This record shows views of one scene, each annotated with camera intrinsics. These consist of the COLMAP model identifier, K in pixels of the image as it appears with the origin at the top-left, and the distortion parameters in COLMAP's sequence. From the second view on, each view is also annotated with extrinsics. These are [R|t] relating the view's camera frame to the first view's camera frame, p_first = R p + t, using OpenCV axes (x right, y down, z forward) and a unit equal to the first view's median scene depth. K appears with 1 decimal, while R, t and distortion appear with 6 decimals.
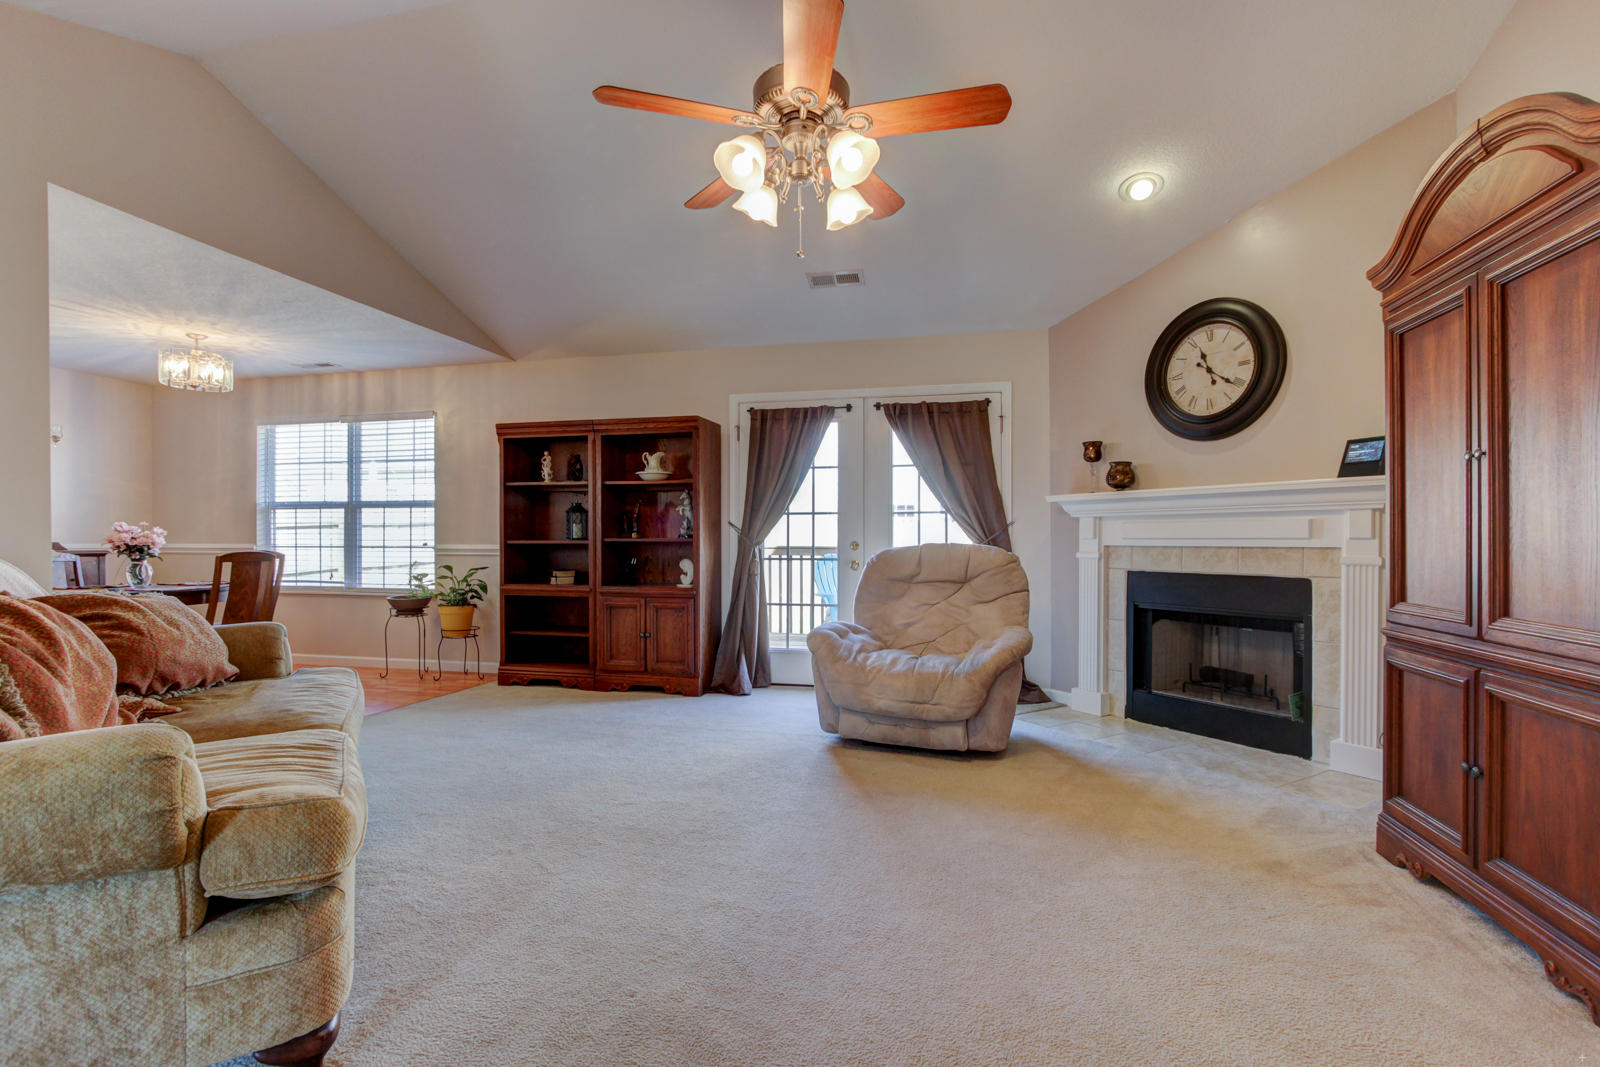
lens RADIAL K [[756.6, 0, 800.0], [0, 756.6, 533.5], [0, 0, 1]] dist [-0.016248, 0.000115]
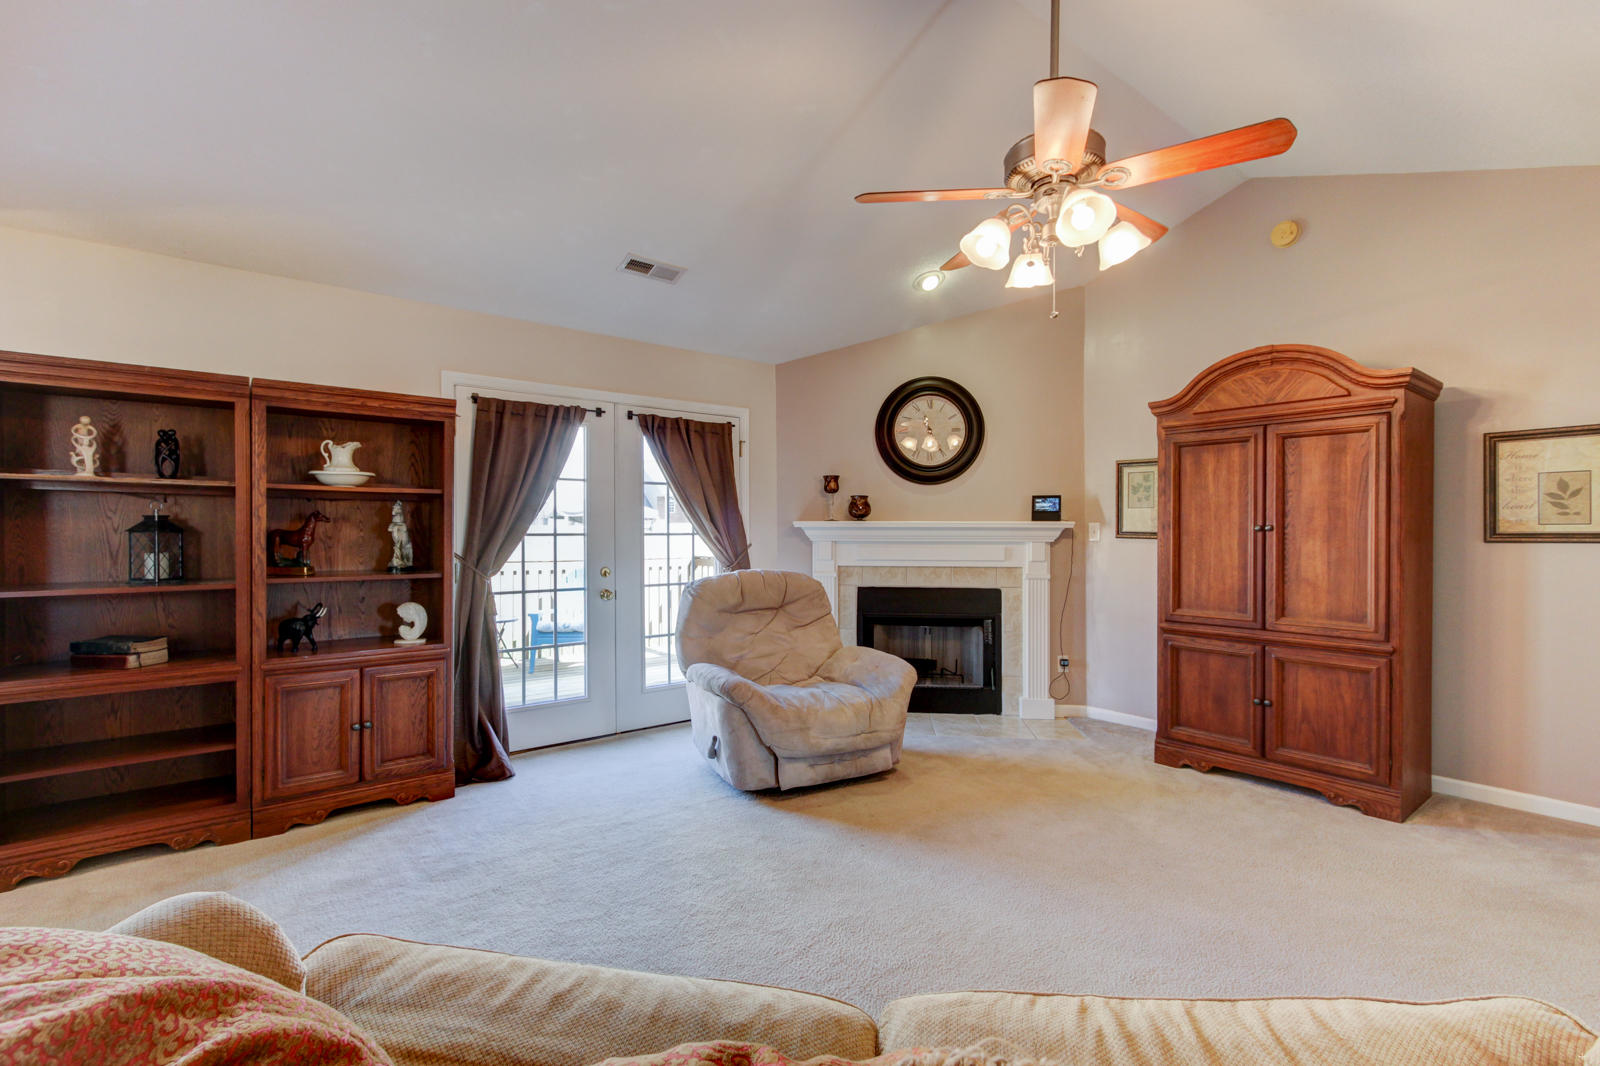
lens RADIAL K [[731.3, 0, 800.0], [0, 731.3, 533.0], [0, 0, 1]] dist [-0.000667, 0.000316]
pose [[0.611446, -0.001613, 0.791284, -0.469734], [-0.008542, 0.999926, 0.008639, -0.039328], [-0.791240, -0.012042, 0.611387, 0.319727]]
